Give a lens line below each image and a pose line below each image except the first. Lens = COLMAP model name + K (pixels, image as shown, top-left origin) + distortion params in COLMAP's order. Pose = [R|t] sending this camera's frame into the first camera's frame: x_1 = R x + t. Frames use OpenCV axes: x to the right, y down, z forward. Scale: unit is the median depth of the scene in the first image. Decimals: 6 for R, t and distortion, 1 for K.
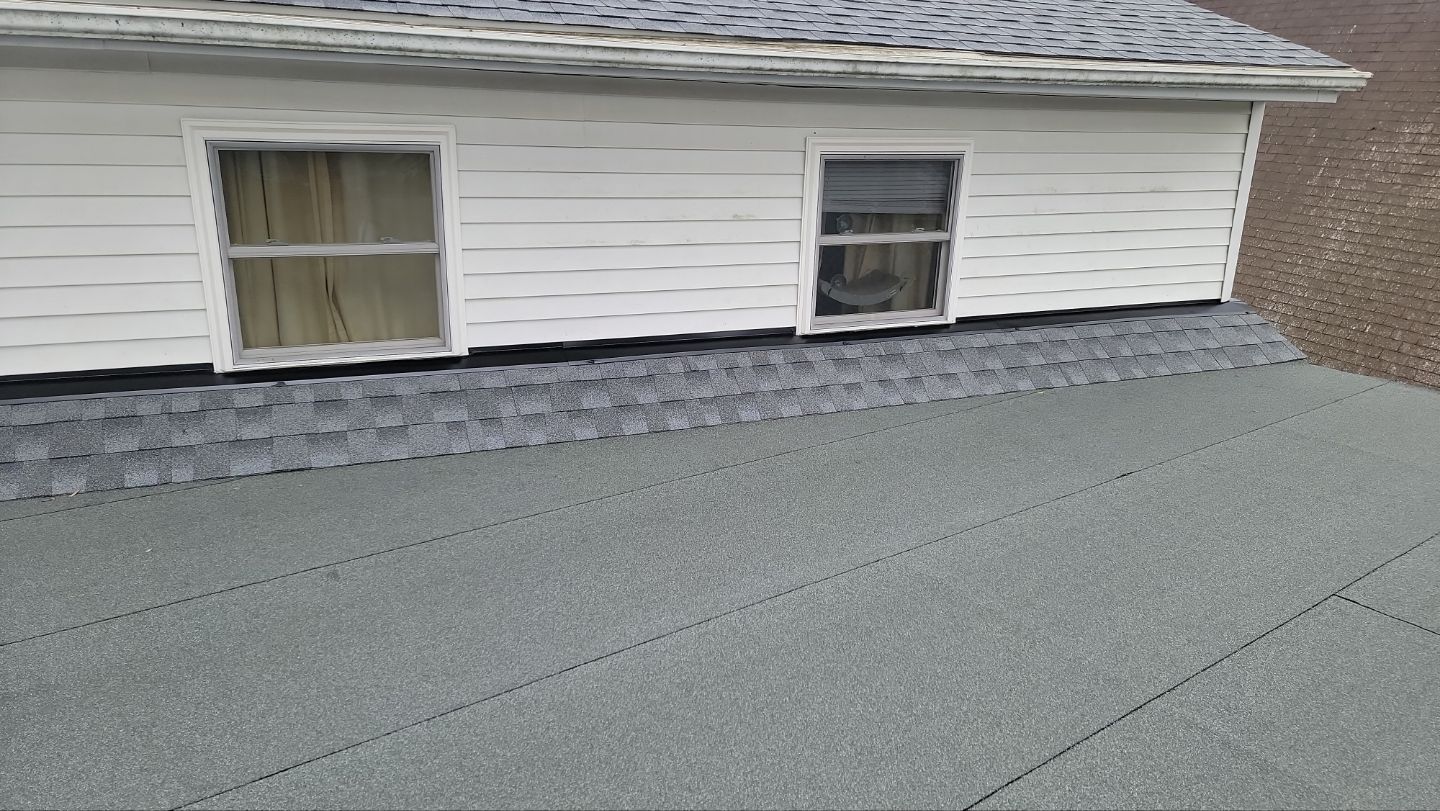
lens RADIAL K [[959.9, 0, 719.1], [0, 959.9, 384.1], [0, 0, 1]] dist [0.053121, -0.011736]
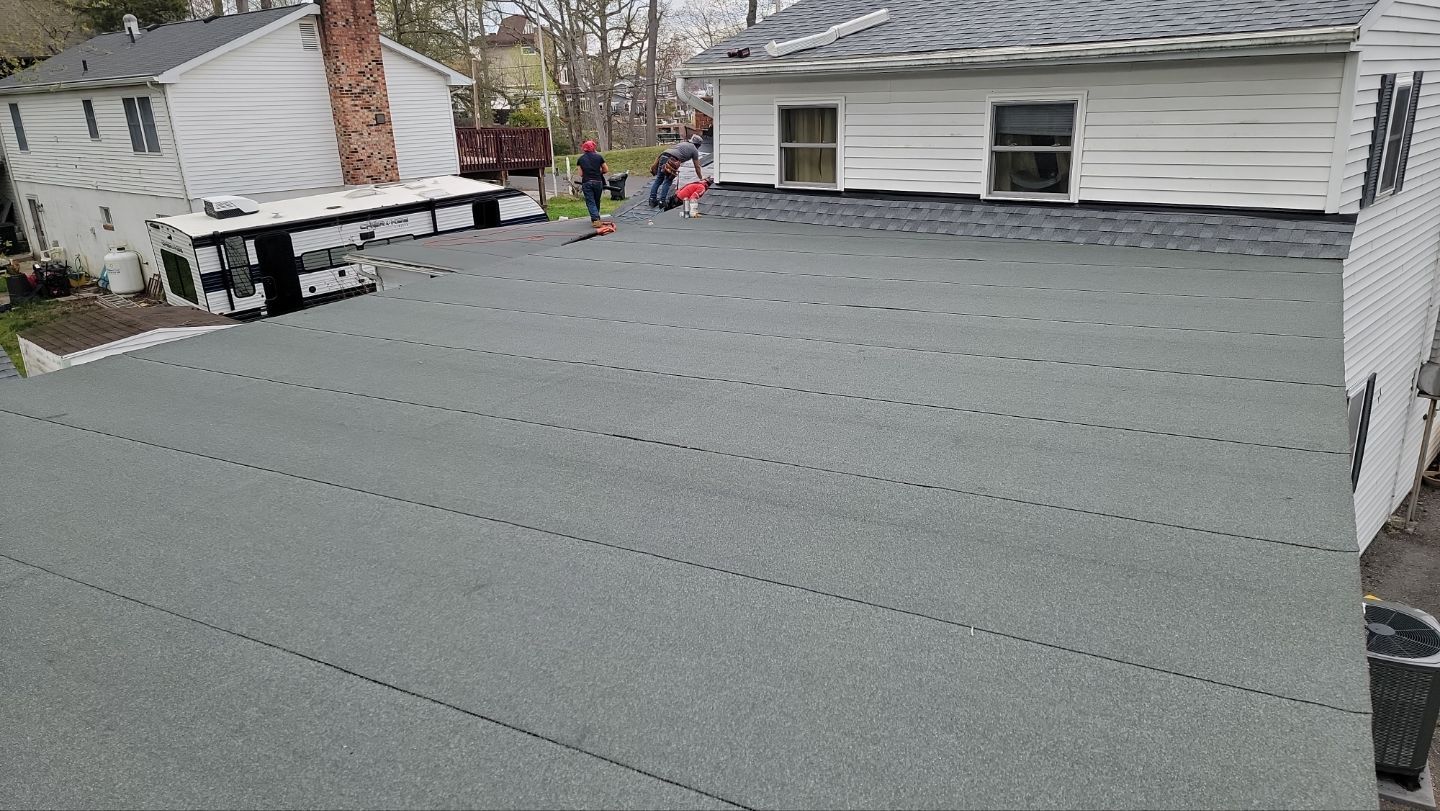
lens RADIAL K [[1034.1, 0, 712.0], [0, 1034.1, 420.1], [0, 0, 1]] dist [0.081896, -0.080010]
pose [[0.405907, 0.230281, -0.884426, 2.041357], [-0.226726, 0.962855, 0.146646, 0.214964], [0.885344, 0.140998, 0.443041, -0.384552]]
